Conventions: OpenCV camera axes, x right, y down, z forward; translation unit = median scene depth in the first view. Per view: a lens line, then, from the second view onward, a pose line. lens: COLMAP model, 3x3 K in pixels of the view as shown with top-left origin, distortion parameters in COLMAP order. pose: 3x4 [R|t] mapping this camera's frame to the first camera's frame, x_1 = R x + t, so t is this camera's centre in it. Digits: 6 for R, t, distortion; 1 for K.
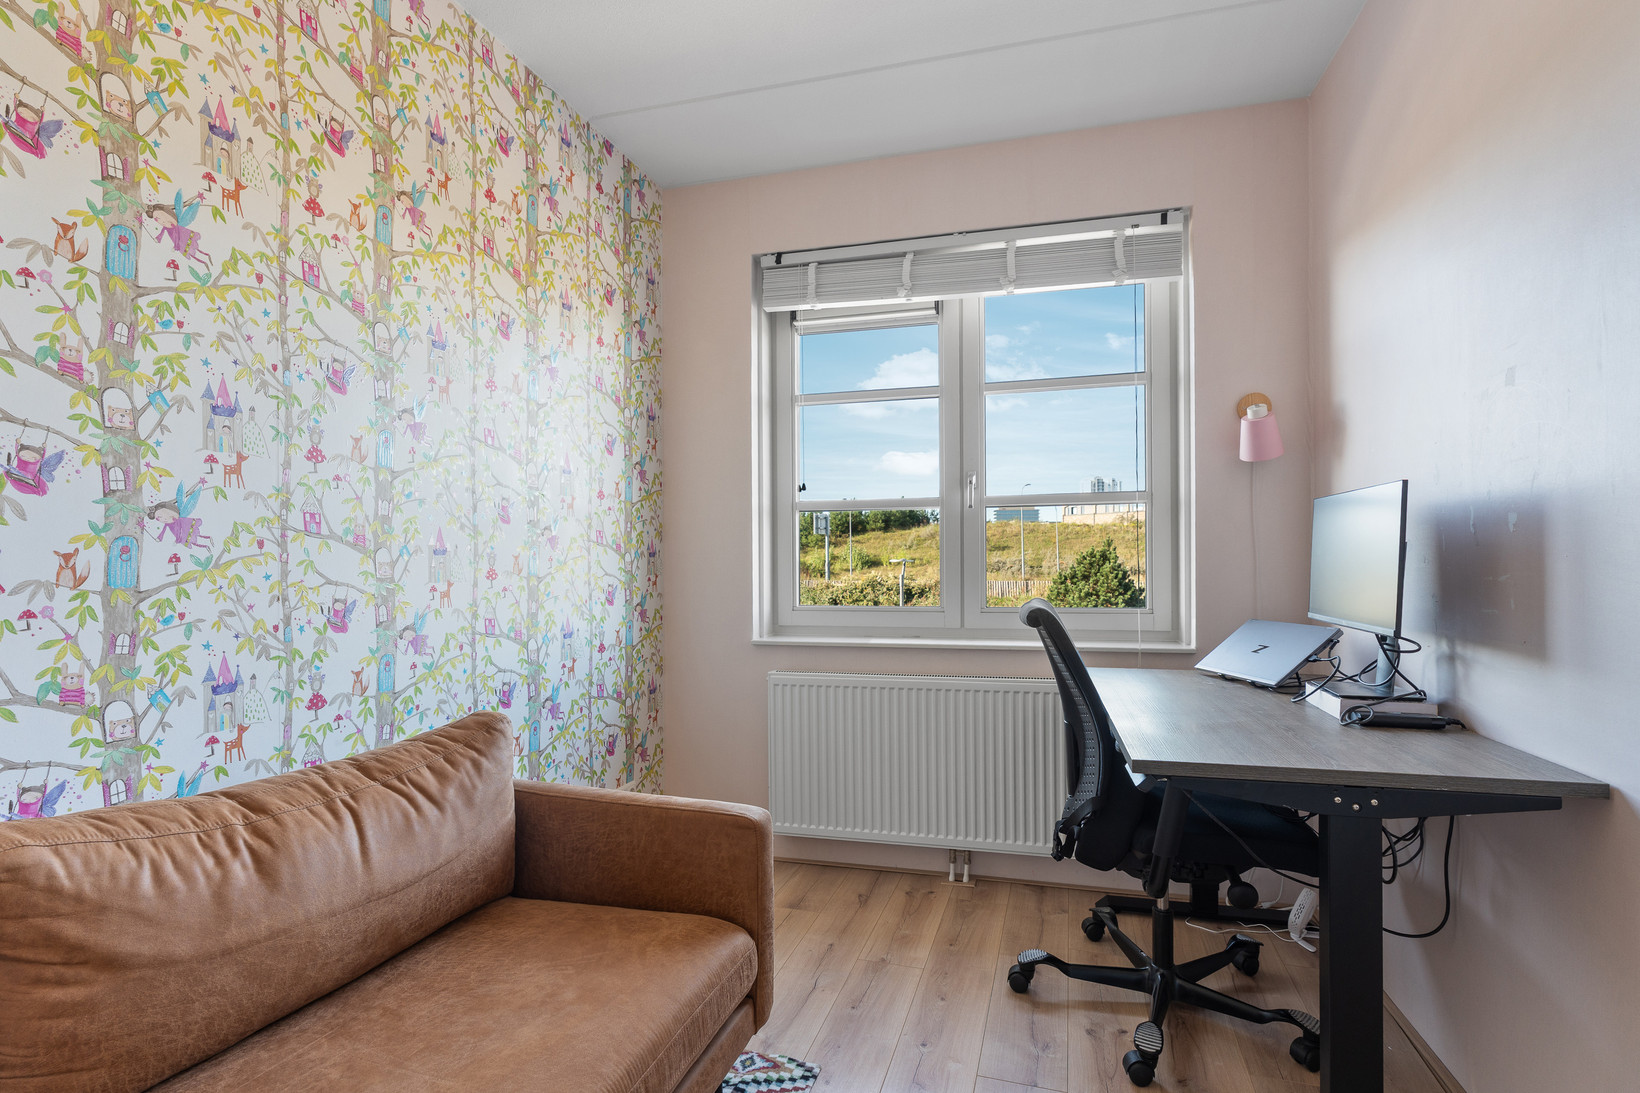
lens RADIAL K [[765.9, 0, 840.4], [0, 765.9, 561.3], [0, 0, 1]] dist [0.002725, -0.001125]
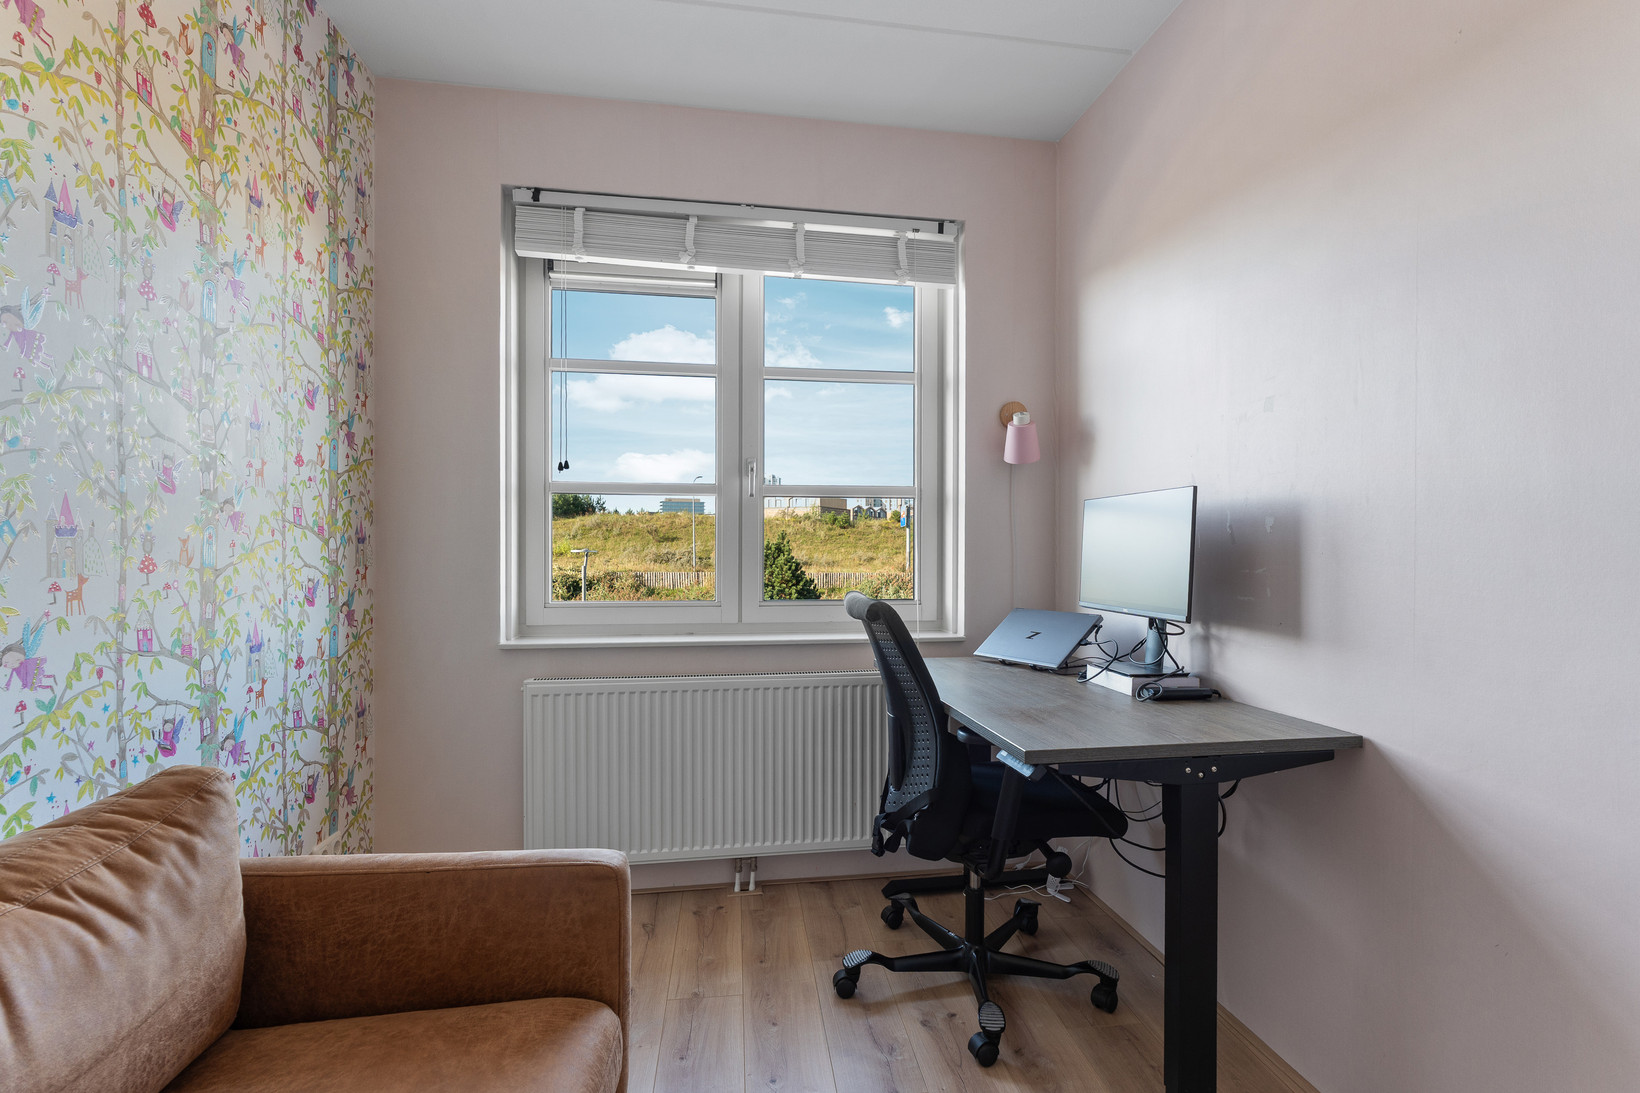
lens RADIAL K [[765.9, 0, 816.6], [0, 765.9, 557.8], [0, 0, 1]] dist [0.002725, -0.001125]
pose [[0.915382, 0.006739, 0.402531, -0.174155], [-0.009452, 0.999944, 0.004753, 0.001430], [-0.402476, -0.008156, 0.915394, 0.118525]]
